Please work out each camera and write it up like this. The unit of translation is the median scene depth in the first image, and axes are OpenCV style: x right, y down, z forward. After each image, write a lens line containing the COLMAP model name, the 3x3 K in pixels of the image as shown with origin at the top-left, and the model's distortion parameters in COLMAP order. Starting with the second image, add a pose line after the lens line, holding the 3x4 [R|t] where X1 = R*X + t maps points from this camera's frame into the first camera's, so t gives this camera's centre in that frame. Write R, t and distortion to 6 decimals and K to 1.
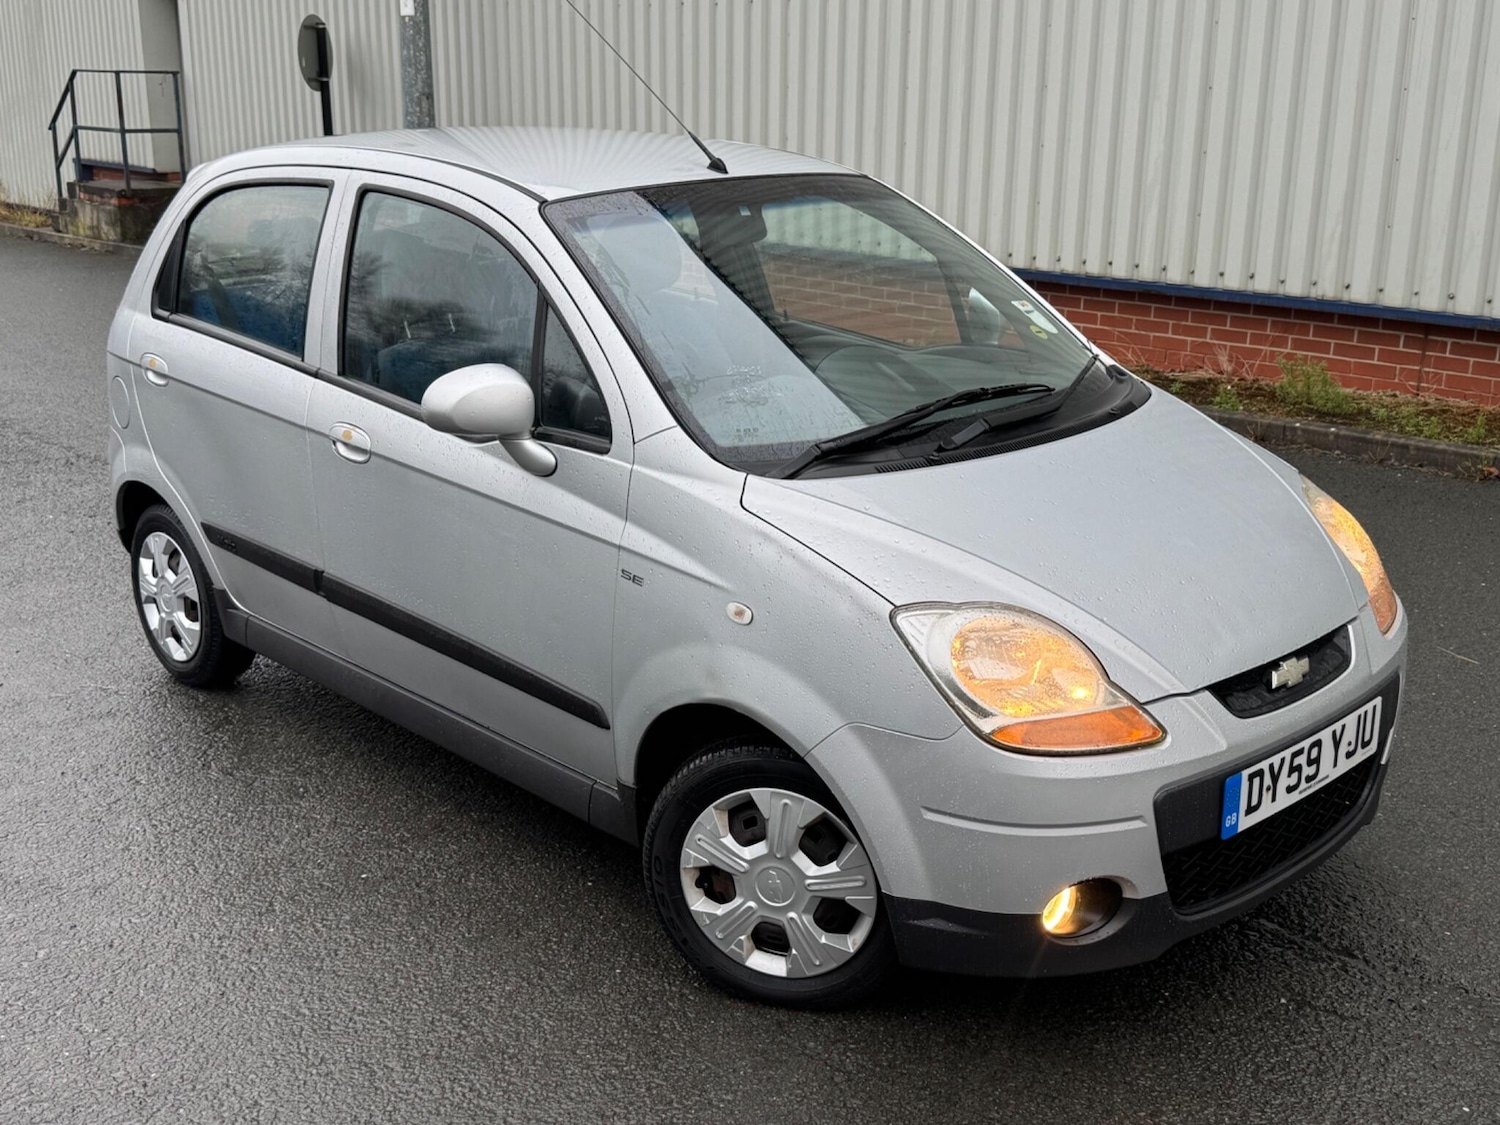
lens RADIAL K [[1695.5, 0, 732.1], [0, 1695.5, 605.6], [0, 0, 1]] dist [-0.017623, 0.000000]
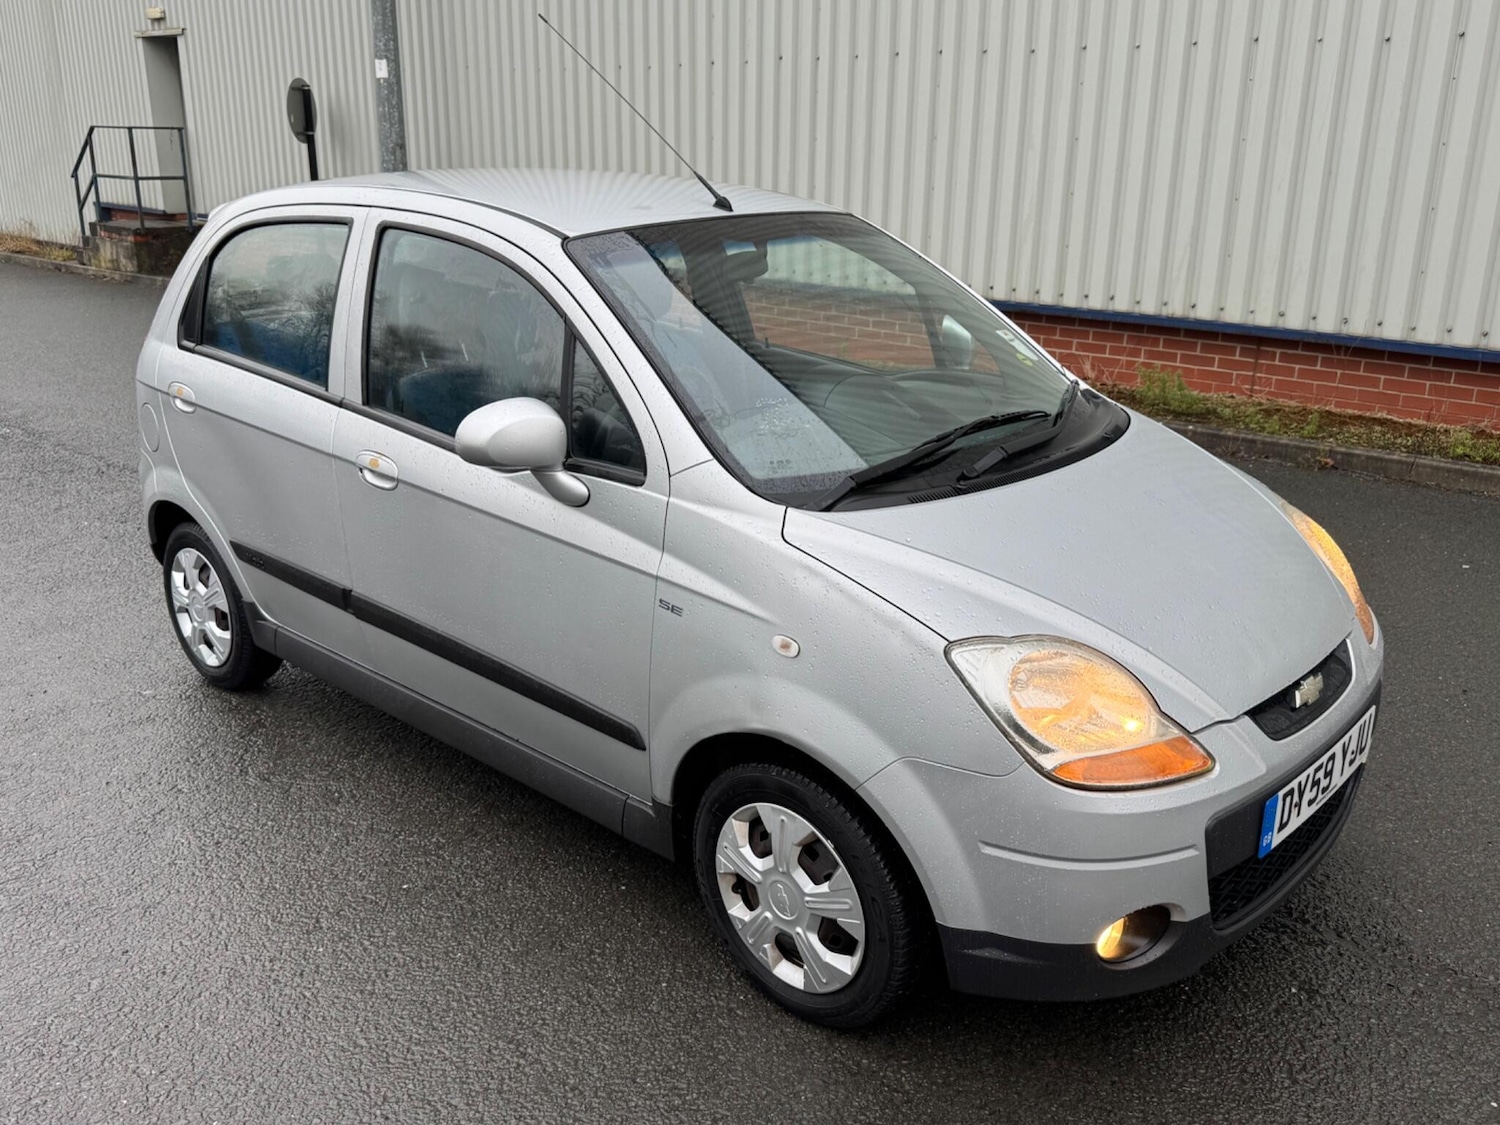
lens RADIAL K [[1344.0, 0, 725.9], [0, 1344.0, 601.0], [0, 0, 1]] dist [-0.038130, 0.029517]
pose [[0.997768, -0.020568, 0.063525, -0.065864], [0.018481, 0.999275, 0.033273, -0.040122], [-0.064163, -0.032024, 0.997425, 0.159097]]
